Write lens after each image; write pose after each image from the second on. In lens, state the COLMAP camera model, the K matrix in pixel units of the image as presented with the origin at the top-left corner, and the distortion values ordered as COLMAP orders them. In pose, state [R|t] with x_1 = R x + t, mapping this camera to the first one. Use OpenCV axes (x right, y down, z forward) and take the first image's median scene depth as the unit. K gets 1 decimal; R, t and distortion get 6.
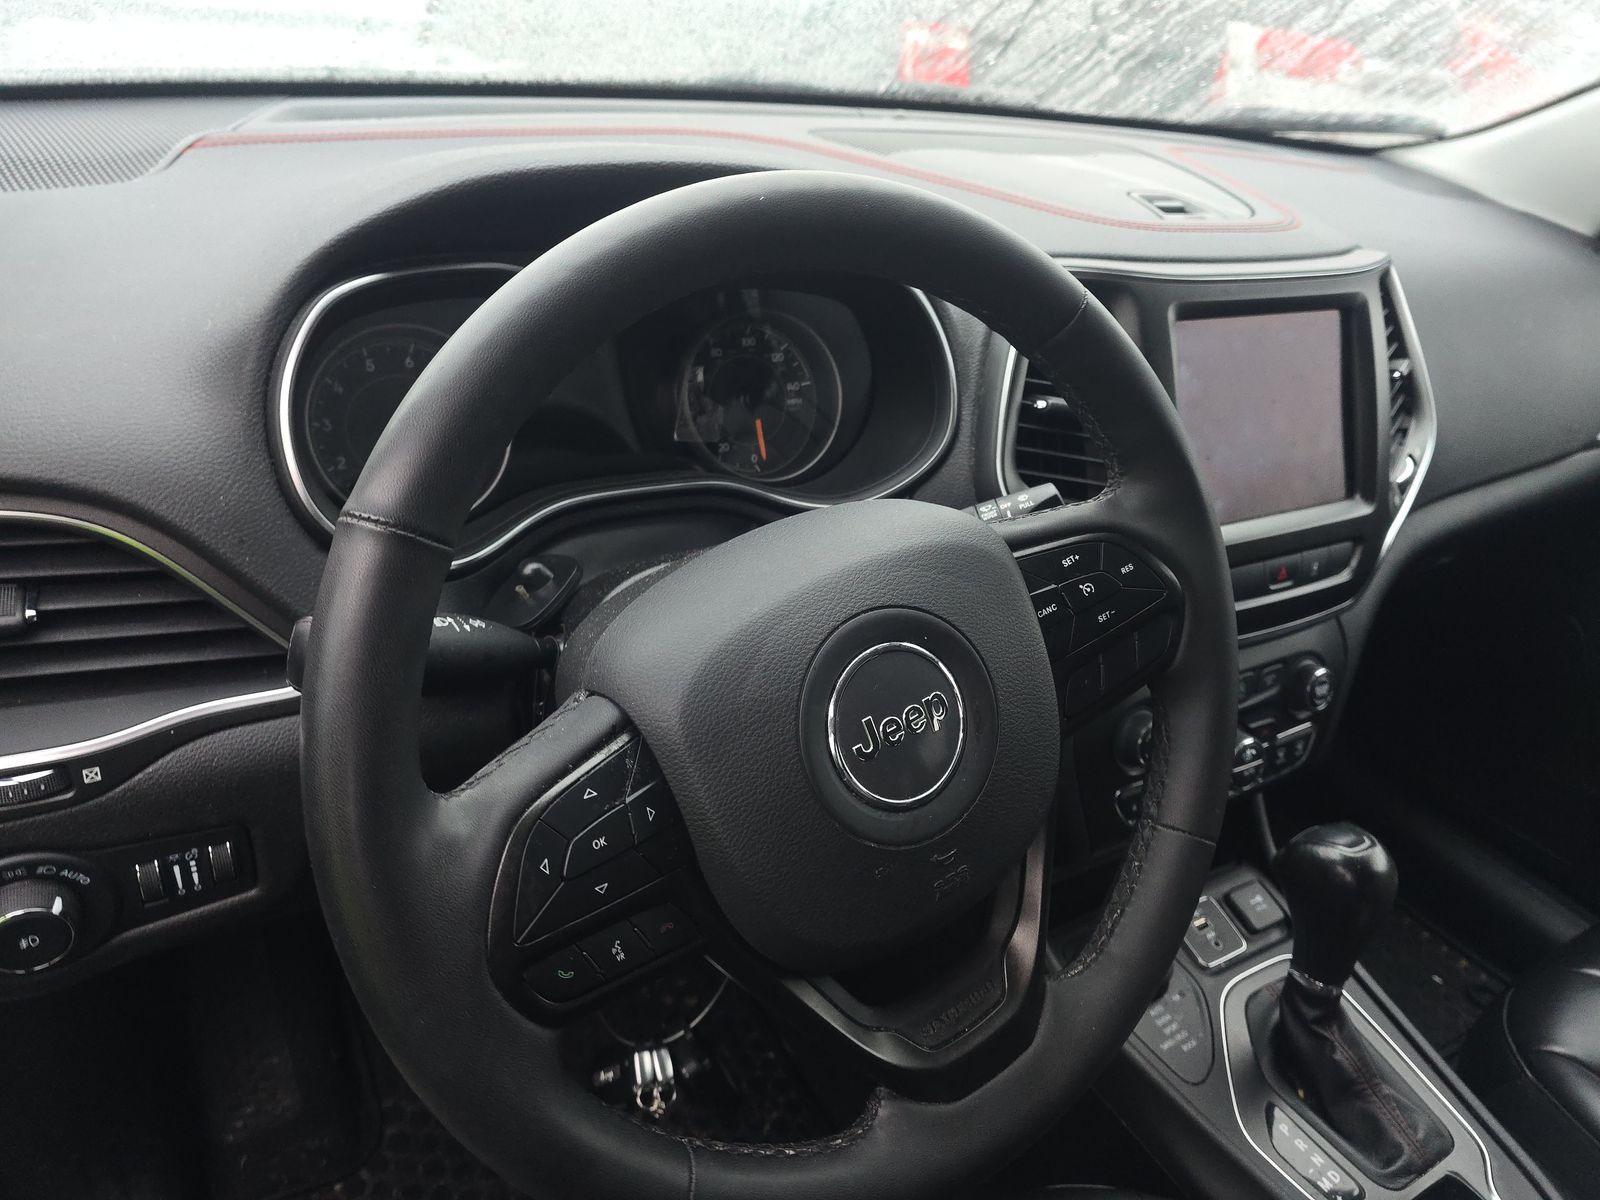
lens RADIAL K [[1072.9, 0, 804.5], [0, 1072.9, 598.9], [0, 0, 1]] dist [0.059611, -0.049829]
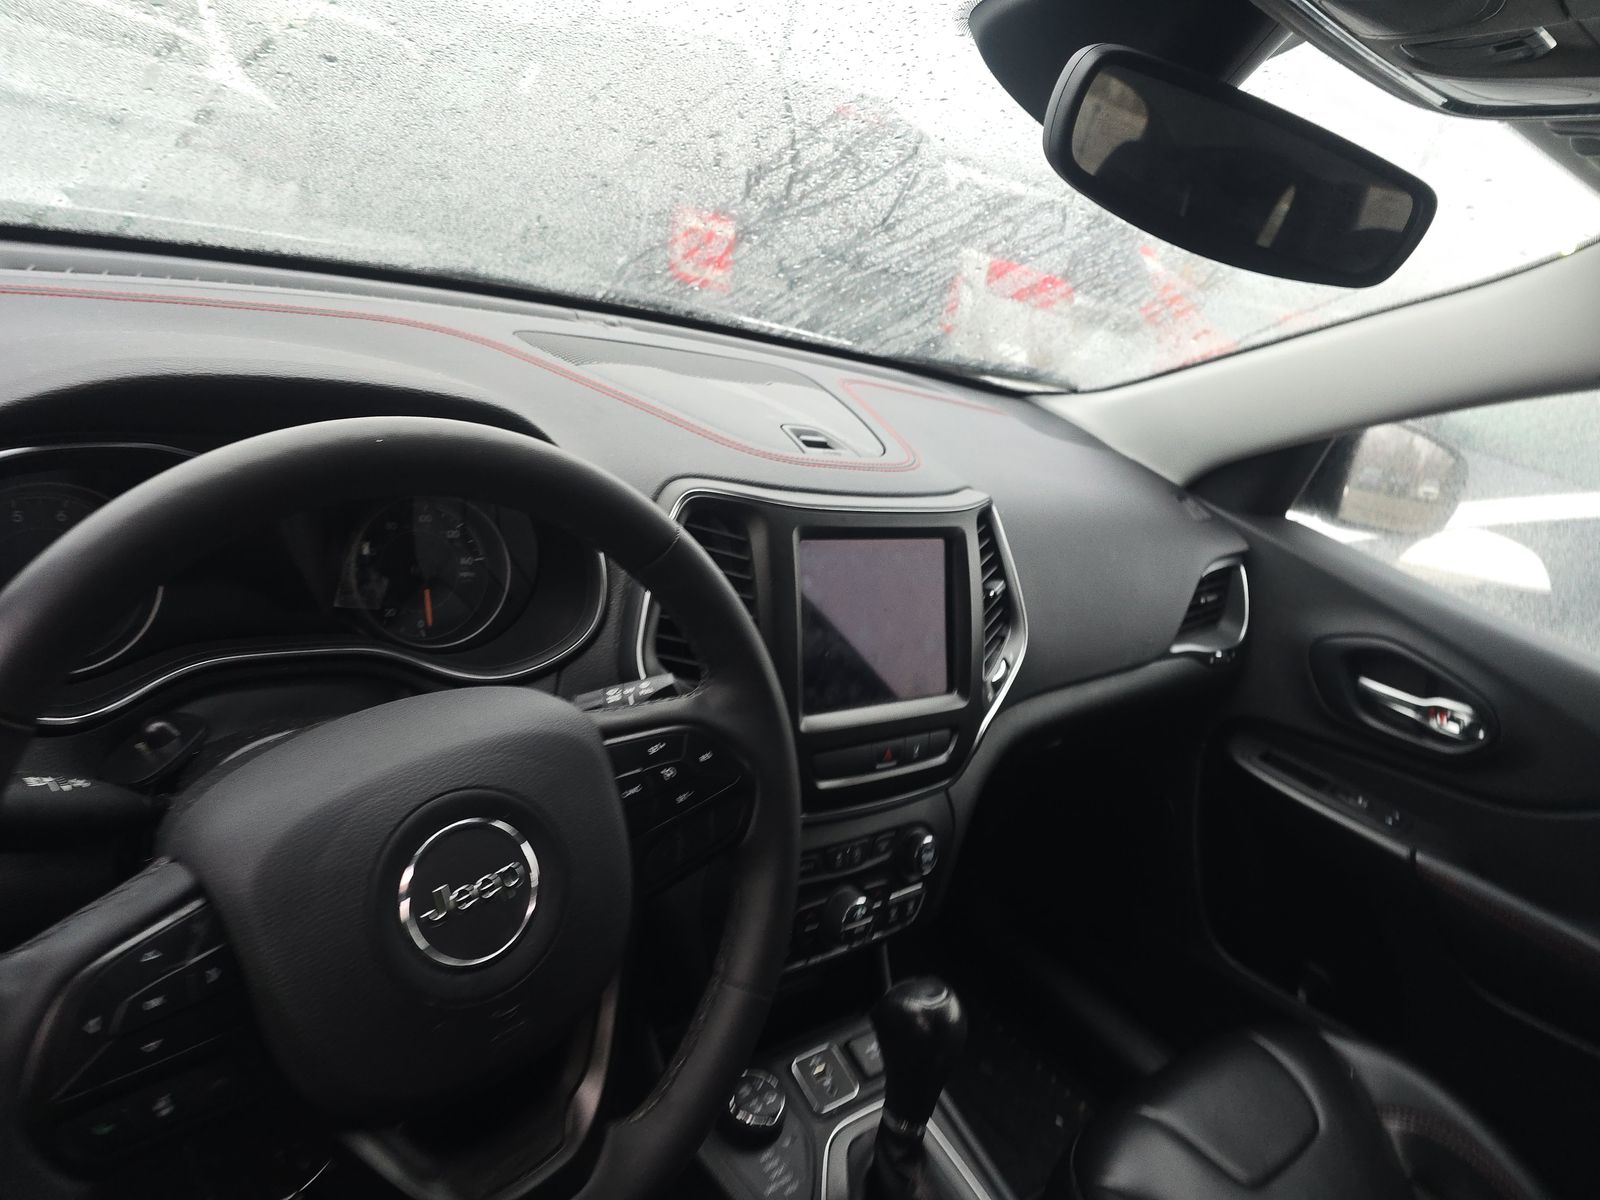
lens RADIAL K [[1072.9, 0, 801.3], [0, 1072.9, 602.9], [0, 0, 1]] dist [0.059611, -0.049829]
pose [[0.974515, 0.080401, 0.209419, 0.092707], [-0.054698, 0.990551, -0.125764, -0.035720], [-0.217552, 0.111104, 0.969705, -0.129013]]
